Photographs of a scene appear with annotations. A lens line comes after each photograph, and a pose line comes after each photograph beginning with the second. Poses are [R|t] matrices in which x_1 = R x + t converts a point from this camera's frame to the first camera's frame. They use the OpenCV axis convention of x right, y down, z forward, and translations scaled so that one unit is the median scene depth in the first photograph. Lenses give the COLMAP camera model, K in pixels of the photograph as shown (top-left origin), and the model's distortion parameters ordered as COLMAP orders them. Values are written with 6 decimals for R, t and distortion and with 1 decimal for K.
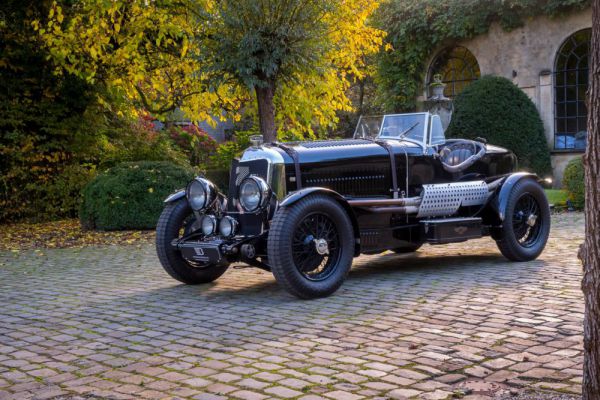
lens RADIAL K [[1085.2, 0, 294.6], [0, 1085.2, 202.1], [0, 0, 1]] dist [0.247662, 0.000000]
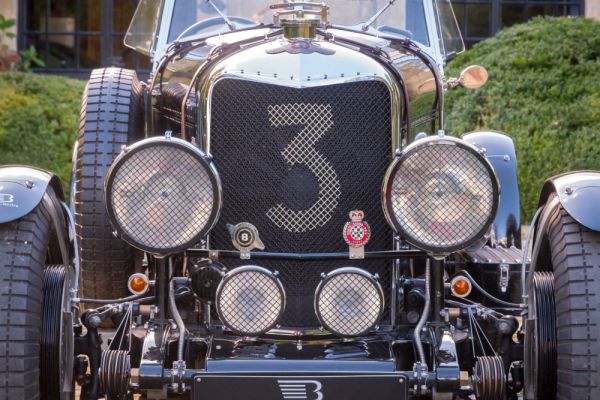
lens RADIAL K [[2218.4, 0, 301.1], [0, 2218.4, 200.5], [0, 0, 1]] dist [0.330522, 0.000000]
pose [[0.650711, -0.013434, 0.759206, -0.470027], [0.005392, 0.999900, 0.013072, -0.012196], [-0.759306, -0.004412, 0.650719, 0.529538]]
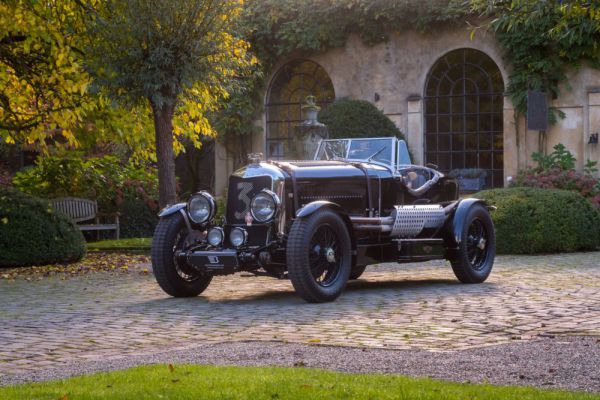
lens RADIAL K [[1880.6, 0, 304.2], [0, 1880.6, 203.6], [0, 0, 1]] dist [0.487699, 0.000000]
pose [[0.970082, 0.021029, 0.241866, -0.392131], [-0.008779, 0.998629, -0.051613, 0.074011], [-0.242620, 0.047946, 0.968936, -0.718390]]
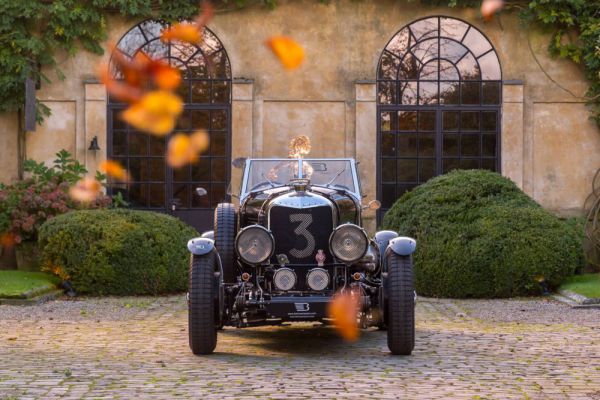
lens RADIAL K [[3123.5, 0, 299.4], [0, 3123.5, 200.0], [0, 0, 1]] dist [0.107310, 0.000000]
pose [[0.653657, 0.026204, 0.756337, -1.771901], [0.017627, 0.998602, -0.049831, 0.074320], [-0.756586, 0.045904, 0.652281, -0.594208]]
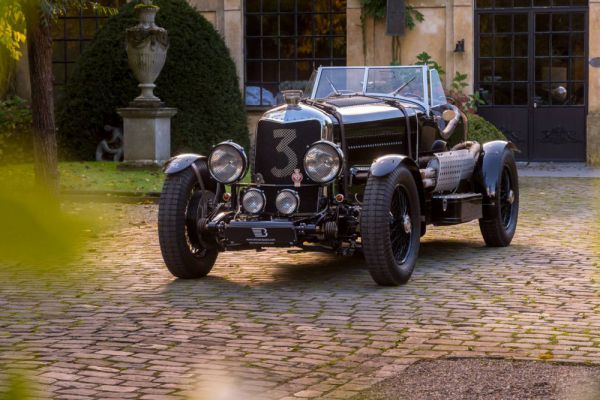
lens RADIAL K [[2218.4, 0, 305.7], [0, 2218.4, 189.6], [0, 0, 1]] dist [0.330522, 0.000000]
pose [[0.883002, -0.002006, 0.469365, -0.731521], [0.004308, 0.999983, -0.003832, 0.017019], [-0.469349, 0.005406, 0.882996, -0.429779]]
